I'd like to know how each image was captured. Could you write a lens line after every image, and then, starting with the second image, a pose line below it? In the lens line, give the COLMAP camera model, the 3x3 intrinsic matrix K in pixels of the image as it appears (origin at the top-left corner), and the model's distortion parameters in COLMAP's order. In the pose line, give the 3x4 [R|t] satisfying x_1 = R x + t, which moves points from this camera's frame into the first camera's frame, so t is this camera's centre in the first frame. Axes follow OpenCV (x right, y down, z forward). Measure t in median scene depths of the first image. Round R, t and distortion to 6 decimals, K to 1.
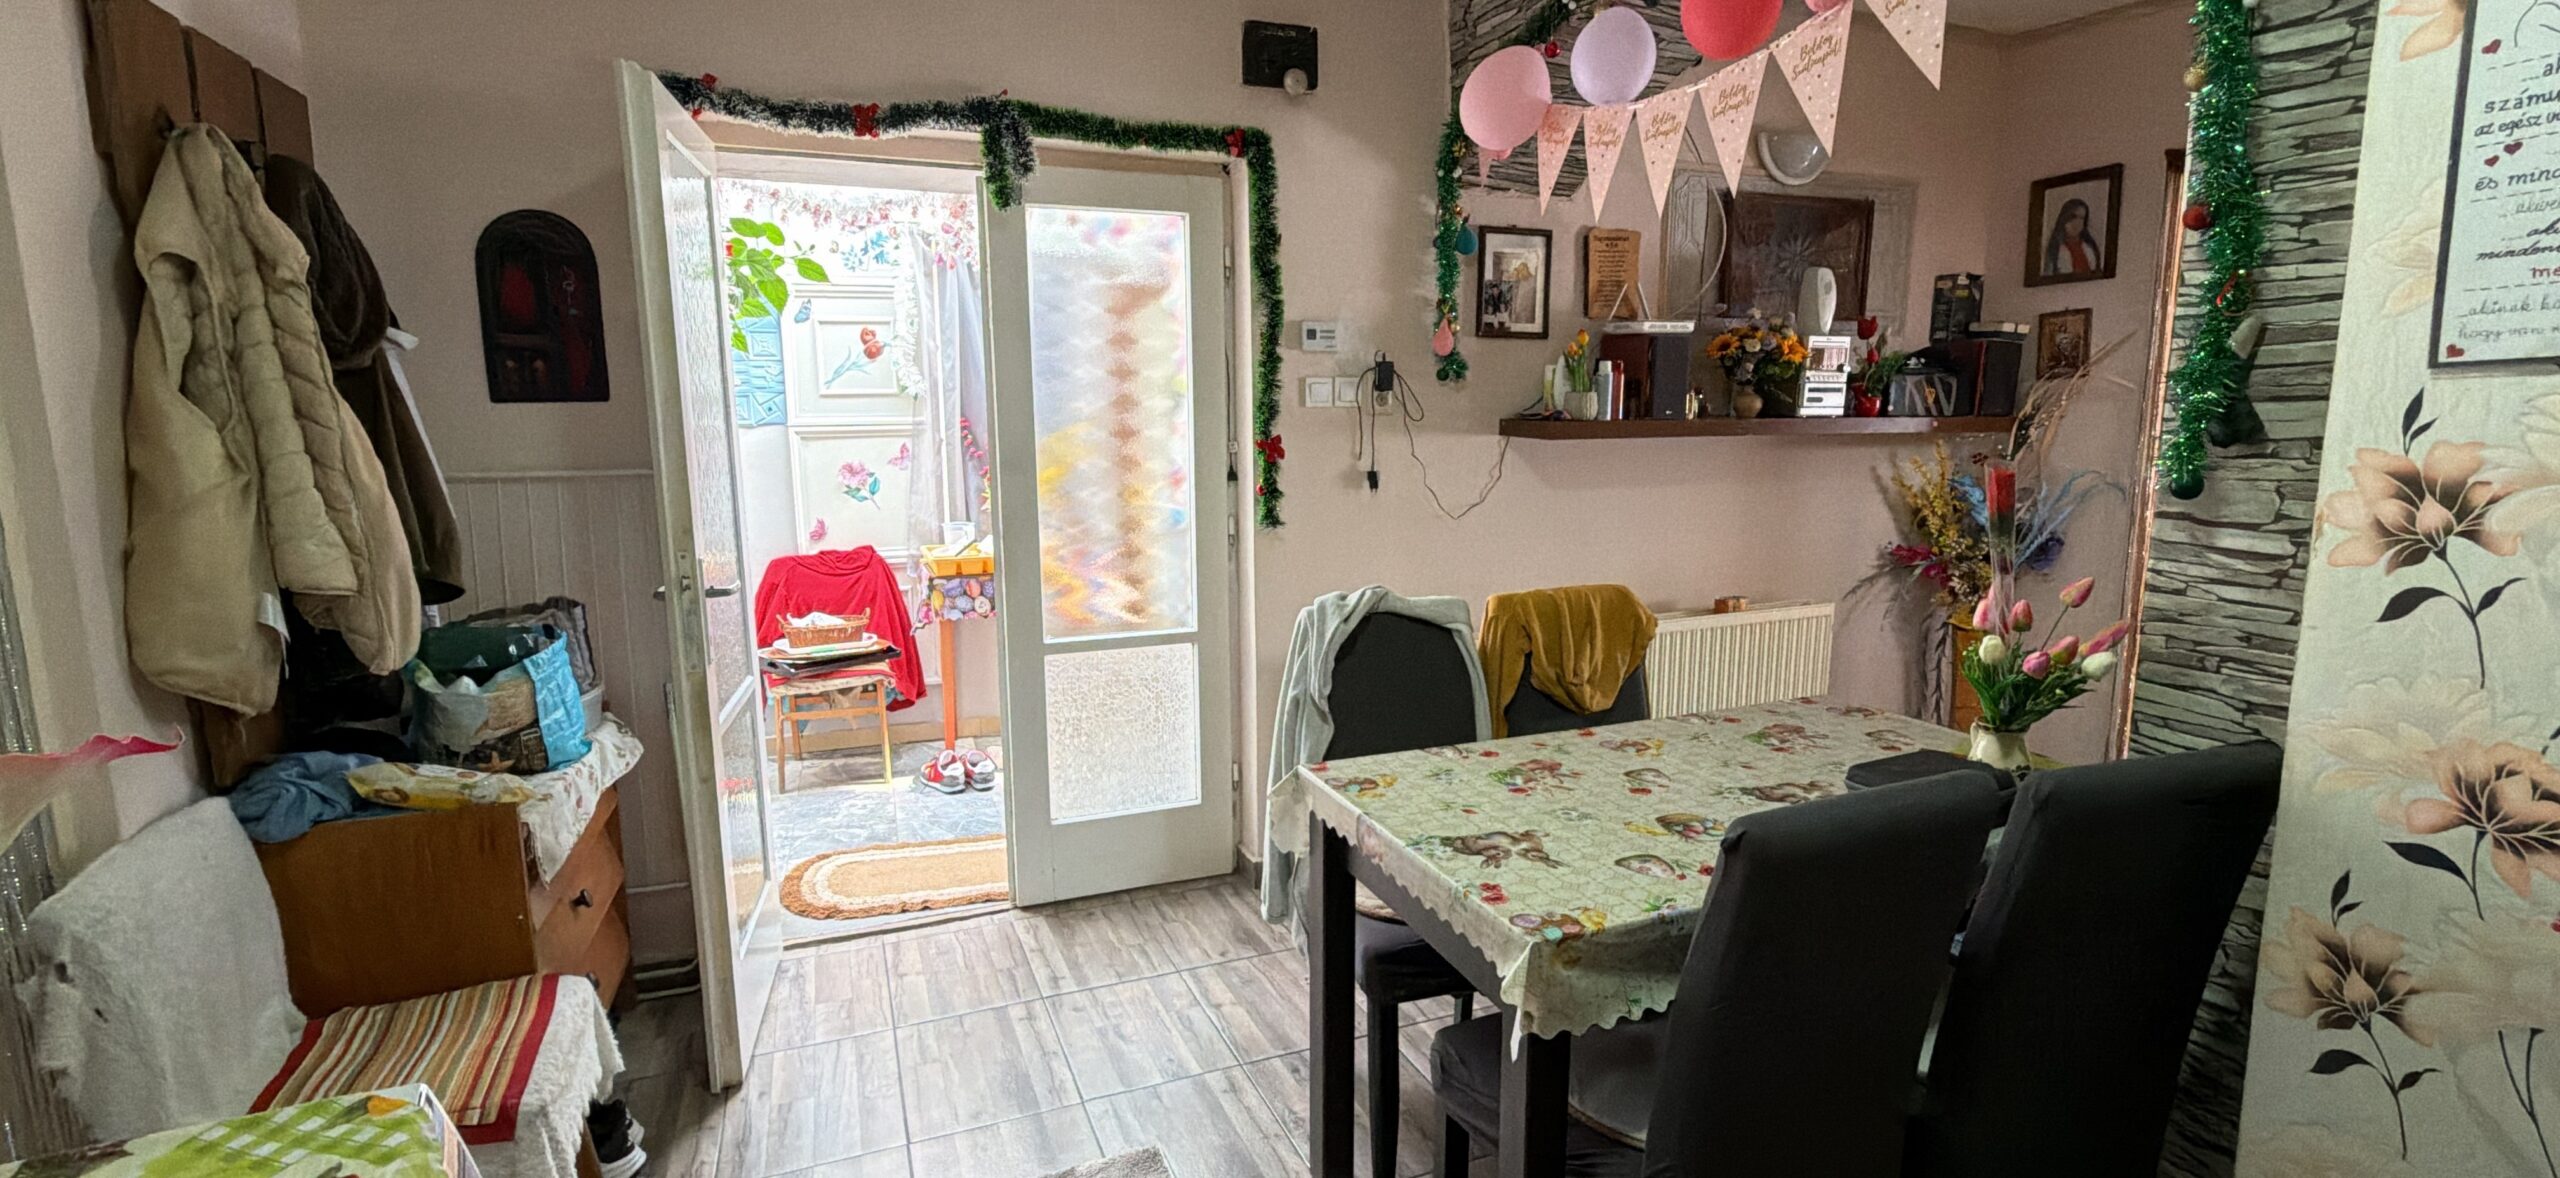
lens RADIAL K [[1151.6, 0, 1281.1], [0, 1151.6, 583.9], [0, 0, 1]] dist [0.004299, 0.000648]
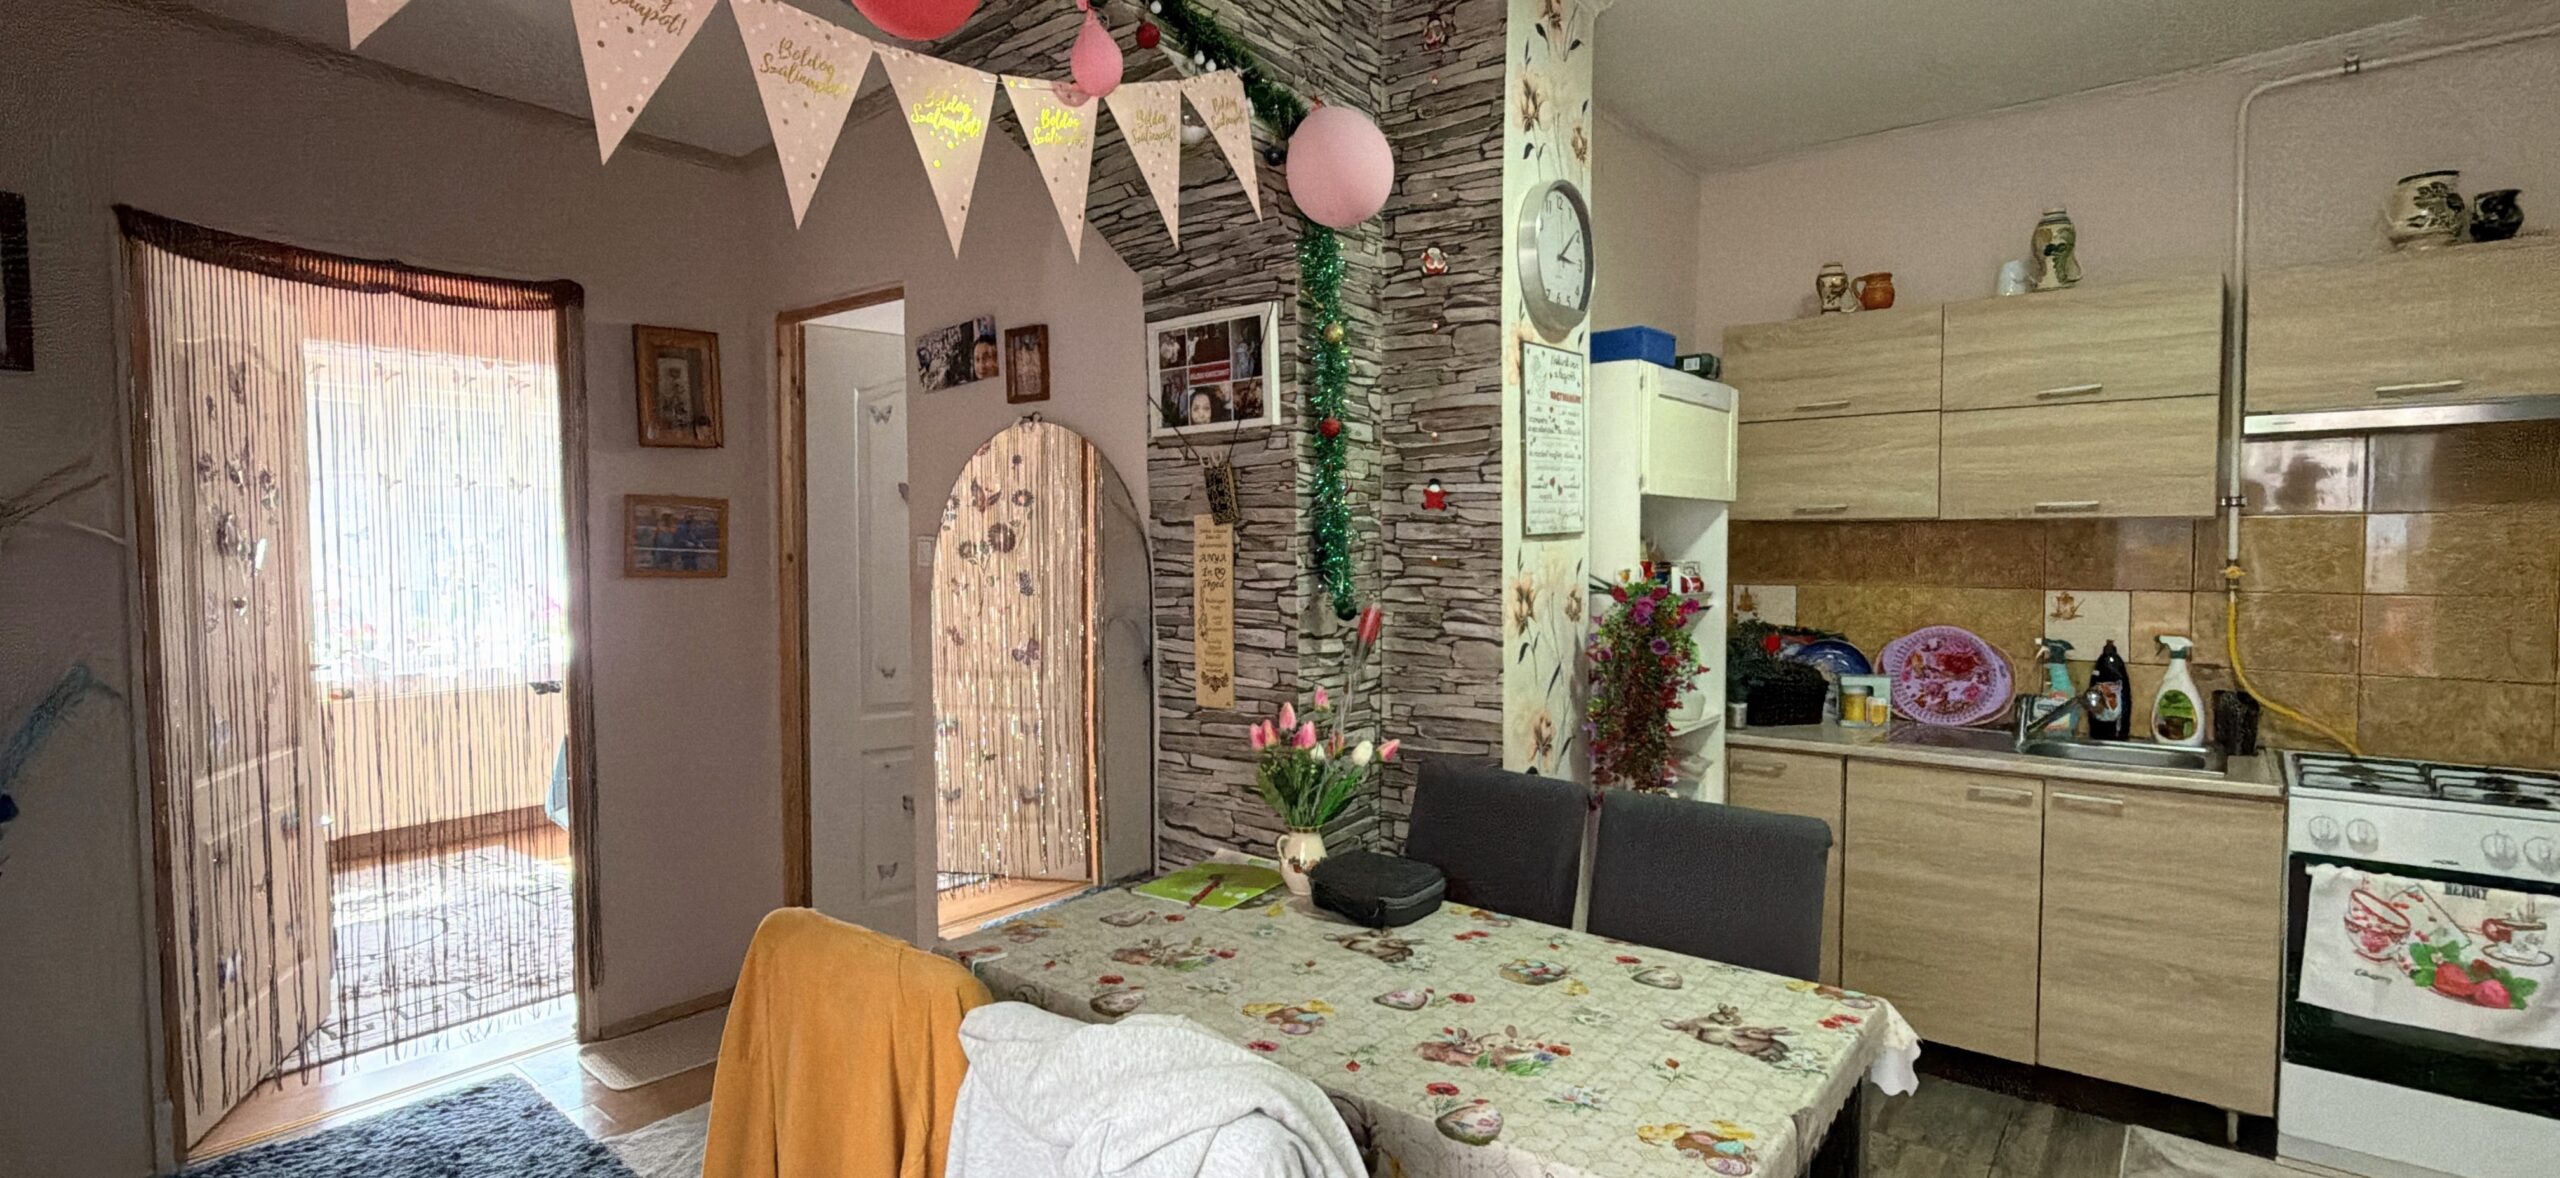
lens RADIAL K [[1151.6, 0, 1311.6], [0, 1151.6, 561.0], [0, 0, 1]] dist [0.004299, 0.000648]
pose [[-0.507028, 0.004874, 0.861916, -0.386026], [0.138038, 0.987536, 0.075617, -0.230192], [-0.850804, 0.157317, -0.501382, 1.541237]]
